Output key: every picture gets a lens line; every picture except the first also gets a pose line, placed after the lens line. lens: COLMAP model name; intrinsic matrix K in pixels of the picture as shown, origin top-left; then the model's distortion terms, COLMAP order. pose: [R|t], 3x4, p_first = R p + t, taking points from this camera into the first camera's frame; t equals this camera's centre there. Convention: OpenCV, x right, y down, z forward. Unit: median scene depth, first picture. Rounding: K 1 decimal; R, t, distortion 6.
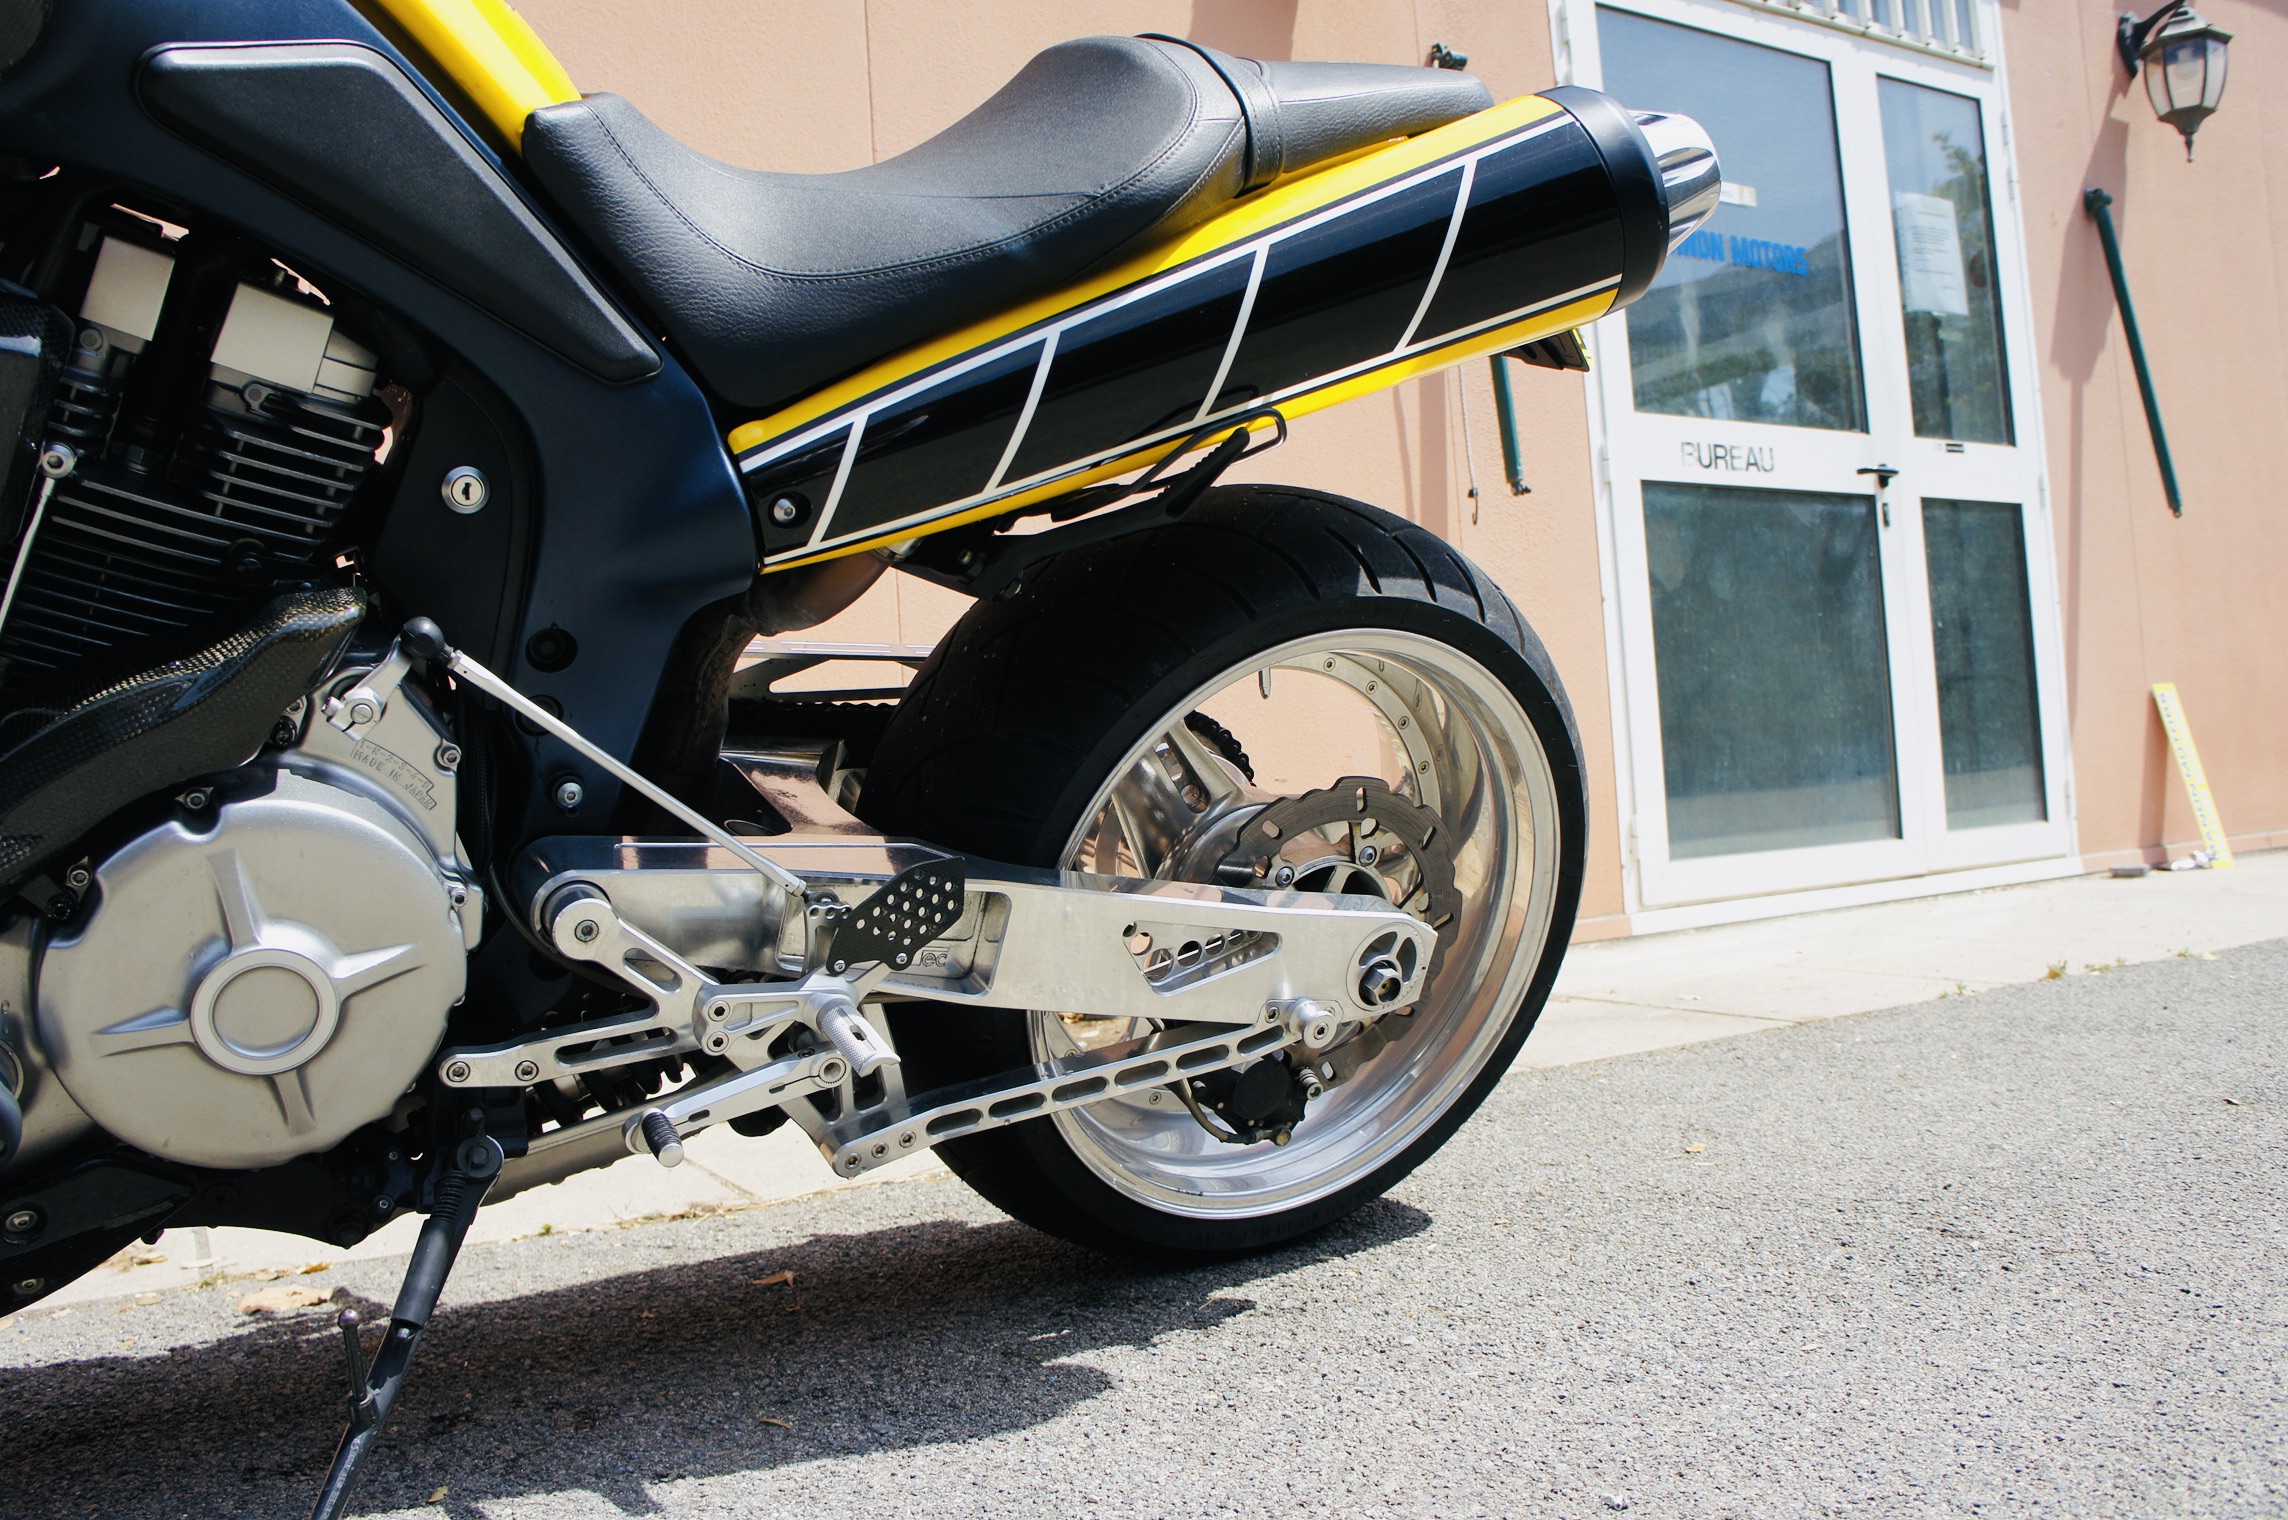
lens RADIAL K [[1871.6, 0, 1150.4], [0, 1871.6, 746.6], [0, 0, 1]] dist [-0.158025, 0.128558]
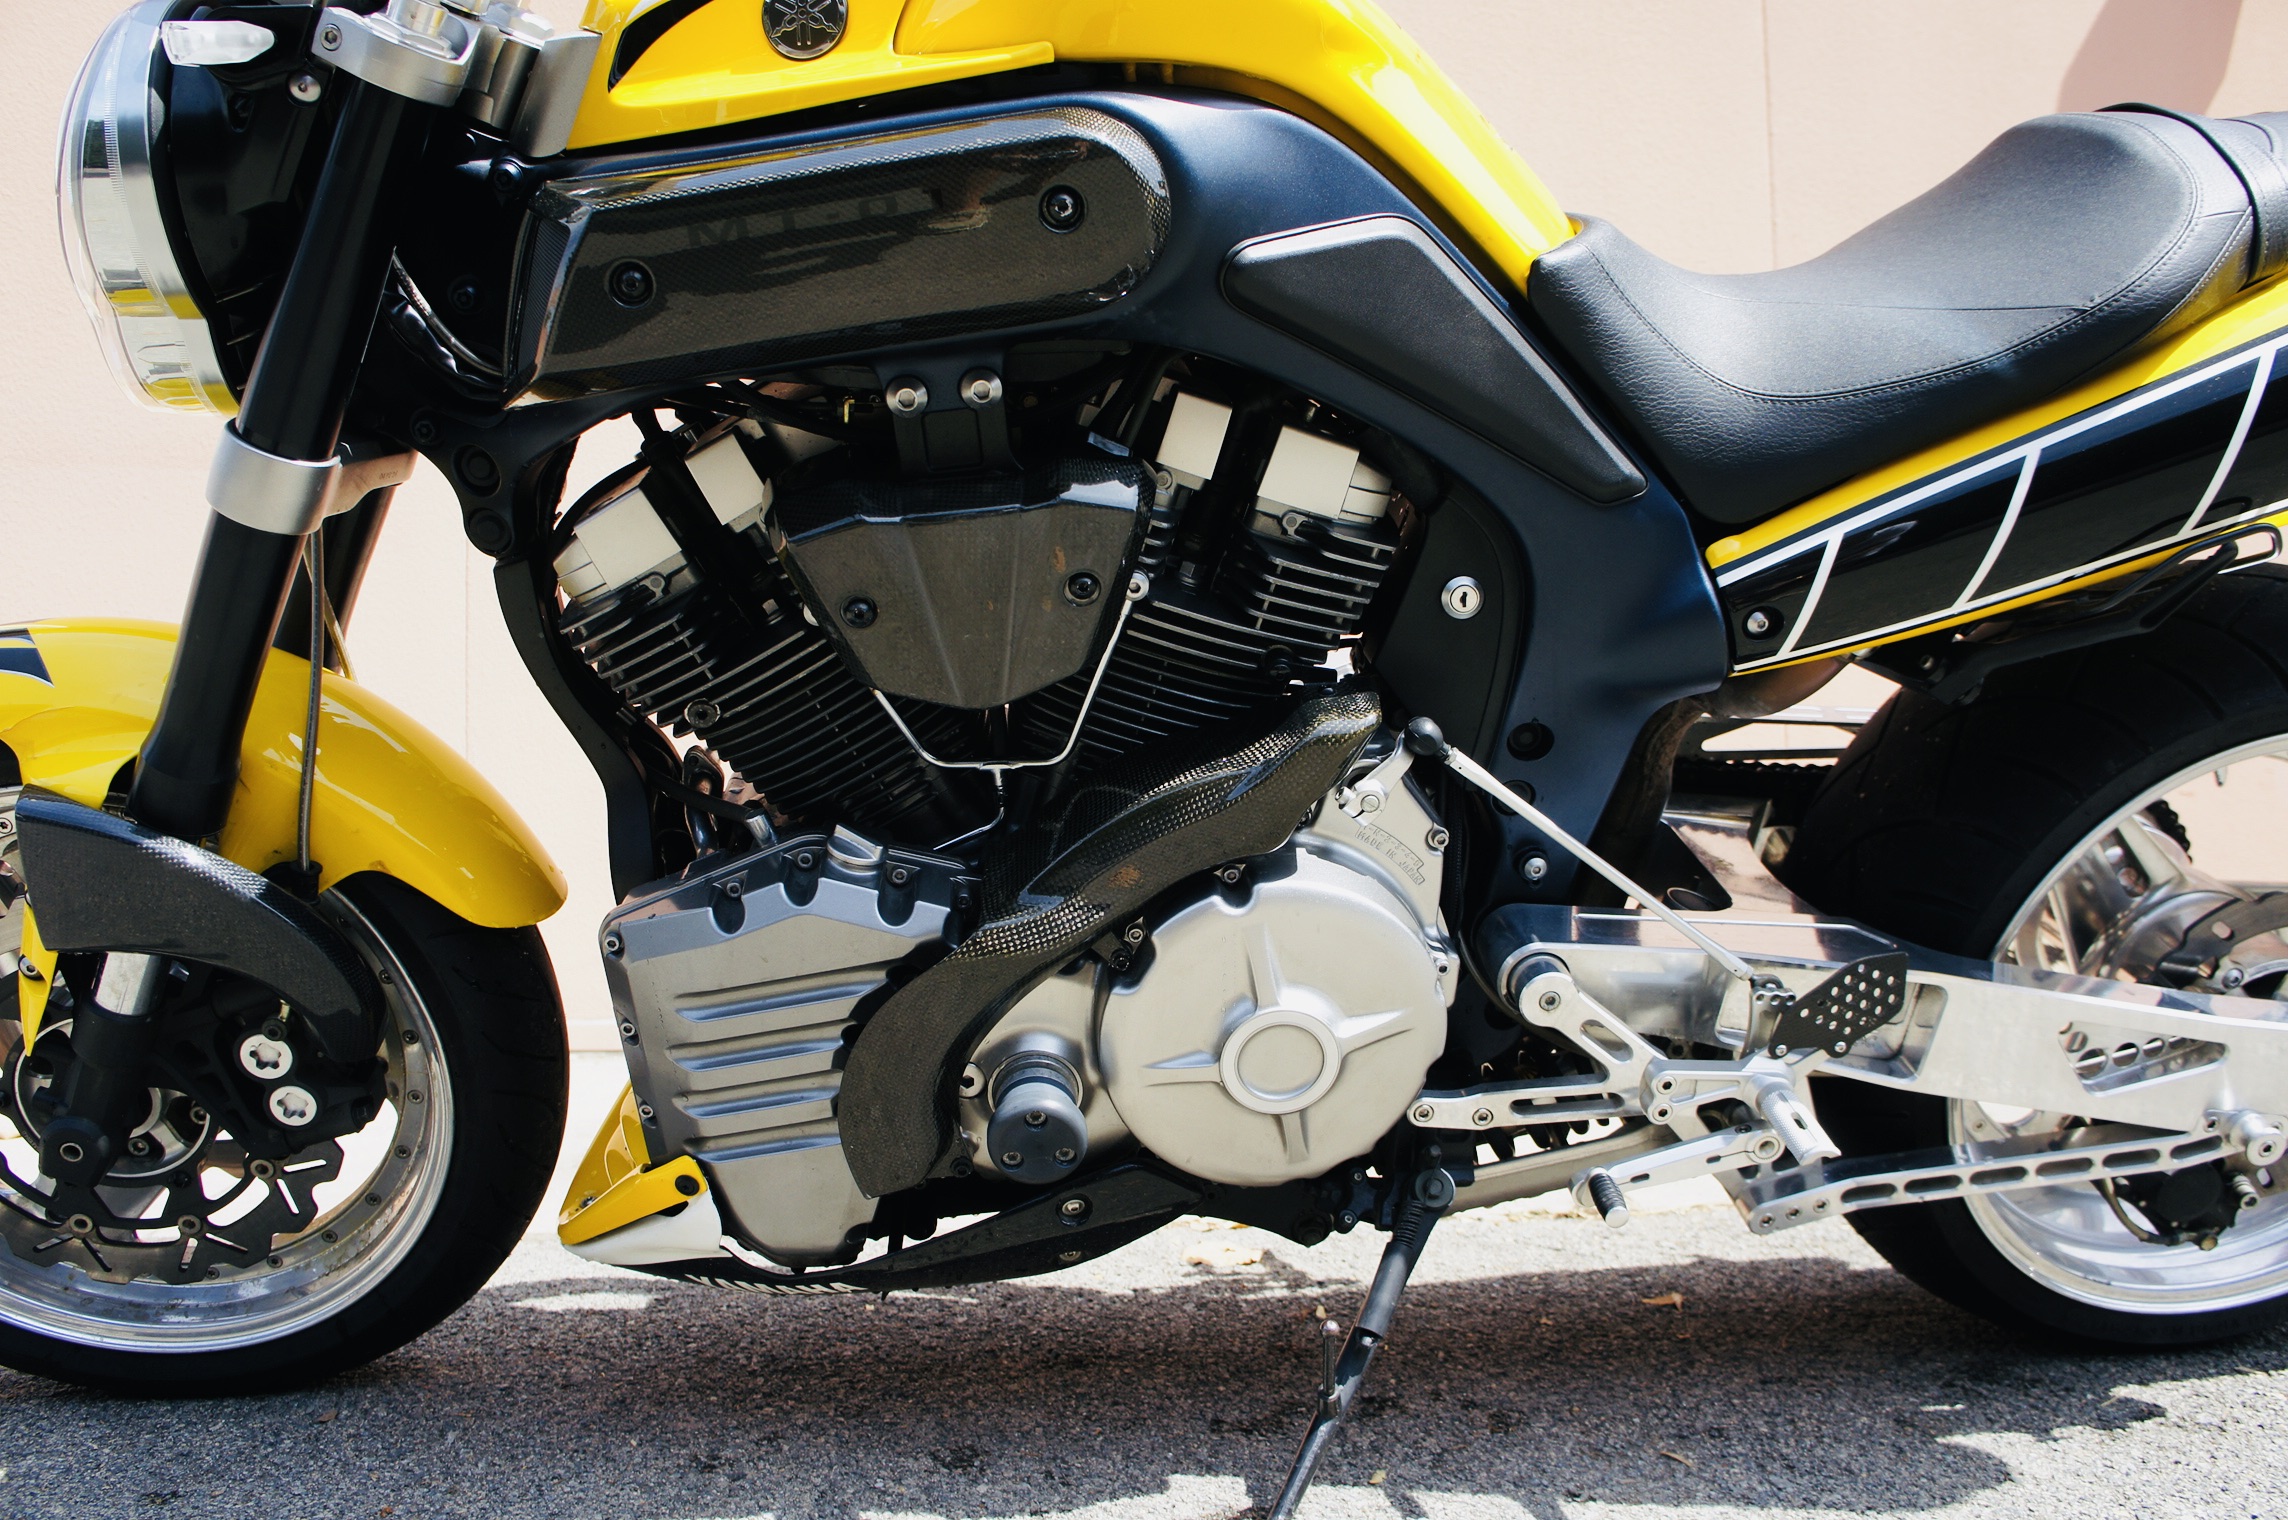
lens RADIAL K [[1871.6, 0, 1154.5], [0, 1871.6, 742.1], [0, 0, 1]] dist [-0.158025, 0.128558]
pose [[0.905471, 0.055845, -0.420718, -0.062483], [-0.039101, 0.998066, 0.048329, -0.094816], [0.422603, -0.027310, 0.905903, -0.087996]]
